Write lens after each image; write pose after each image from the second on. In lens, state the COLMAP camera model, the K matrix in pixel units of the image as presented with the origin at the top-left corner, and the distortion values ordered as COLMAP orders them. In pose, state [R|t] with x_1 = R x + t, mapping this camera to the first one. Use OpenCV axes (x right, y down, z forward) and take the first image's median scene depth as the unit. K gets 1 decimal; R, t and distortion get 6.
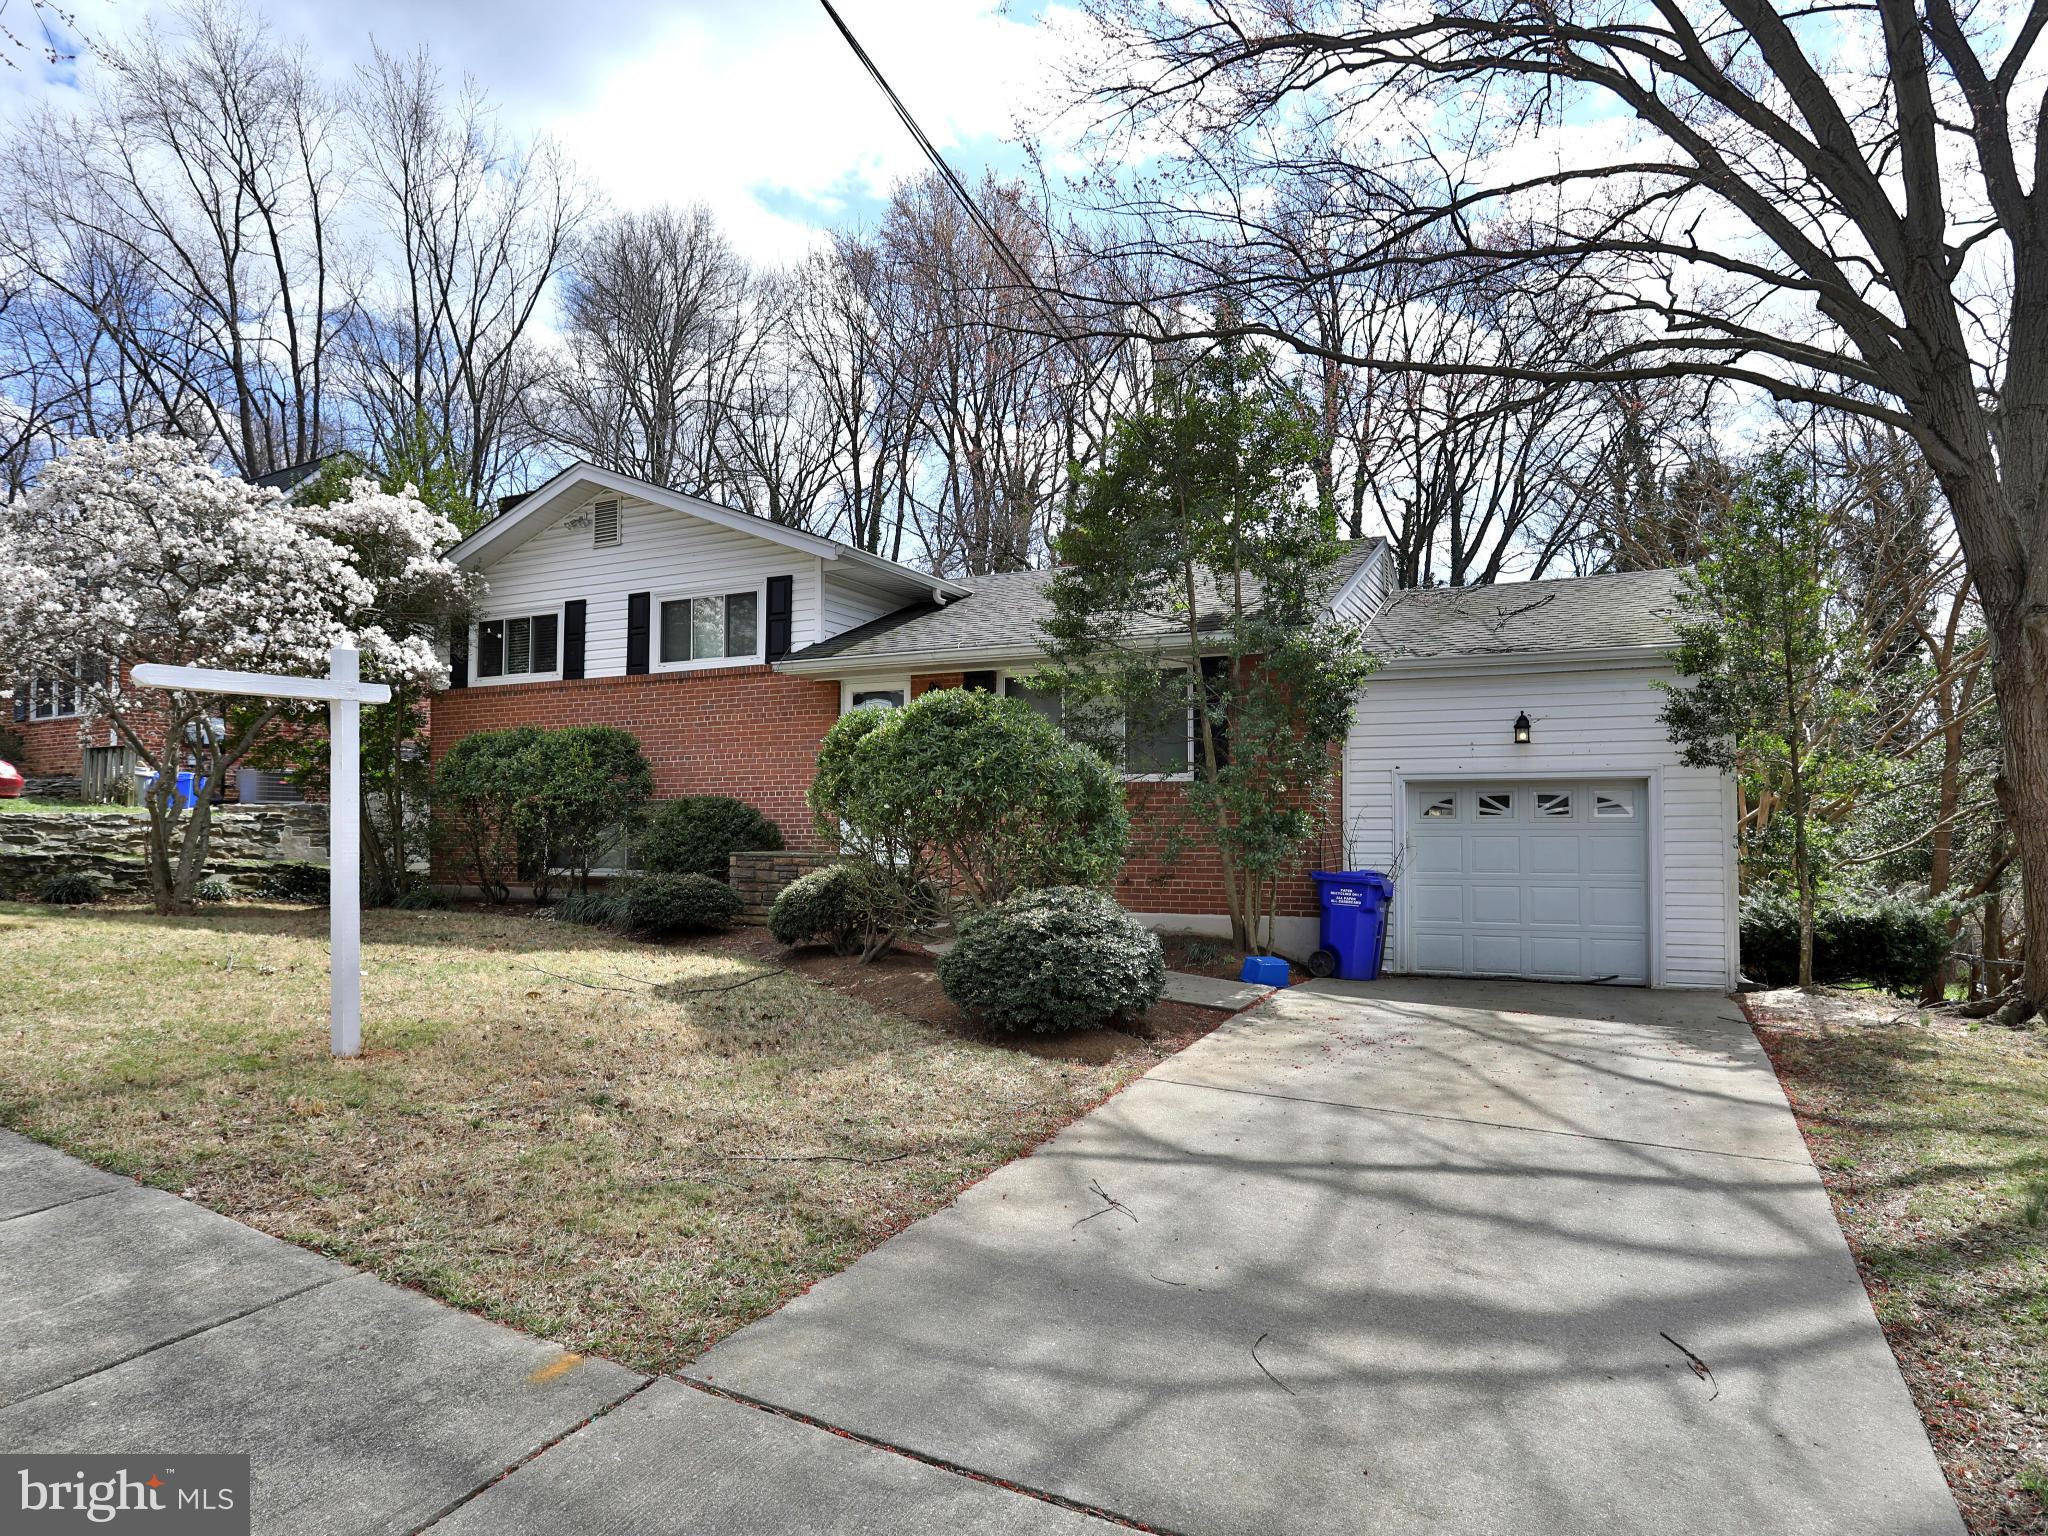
lens RADIAL K [[1228.4, 0, 1038.2], [0, 1228.4, 785.9], [0, 0, 1]] dist [-0.080627, 0.048918]
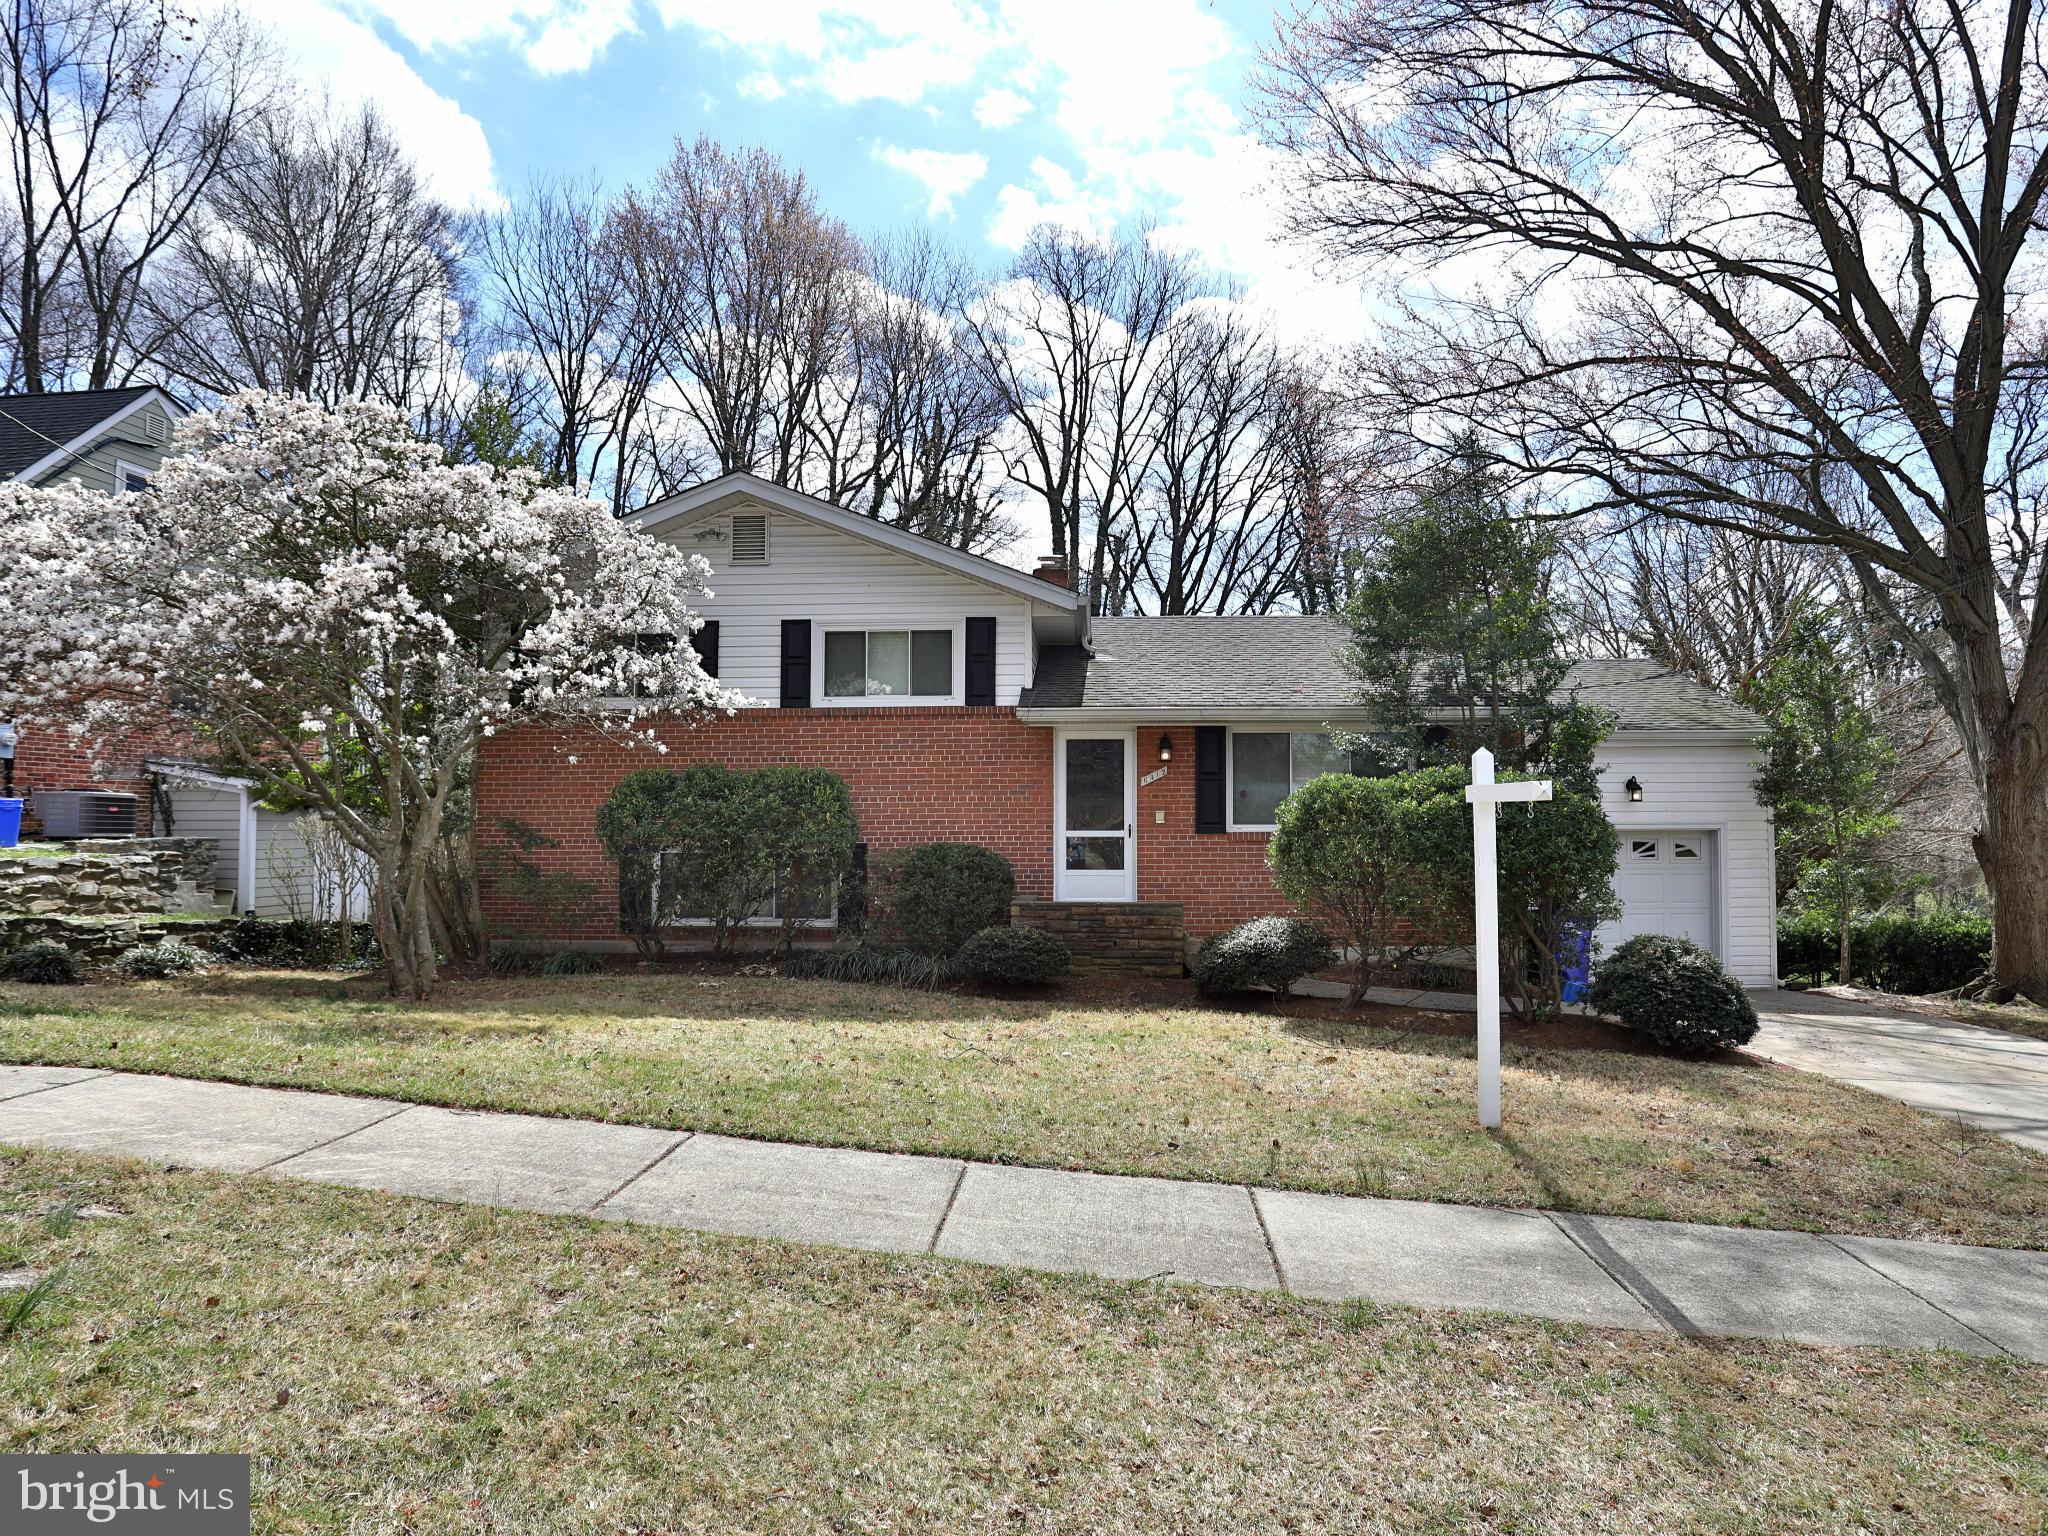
lens RADIAL K [[1228.4, 0, 1038.2], [0, 1228.4, 785.9], [0, 0, 1]] dist [-0.080627, 0.048918]
pose [[0.916875, 0.014549, 0.398909, -0.533535], [-0.012172, 0.999890, -0.008493, -0.026305], [-0.398989, 0.002932, 0.916951, 0.071468]]
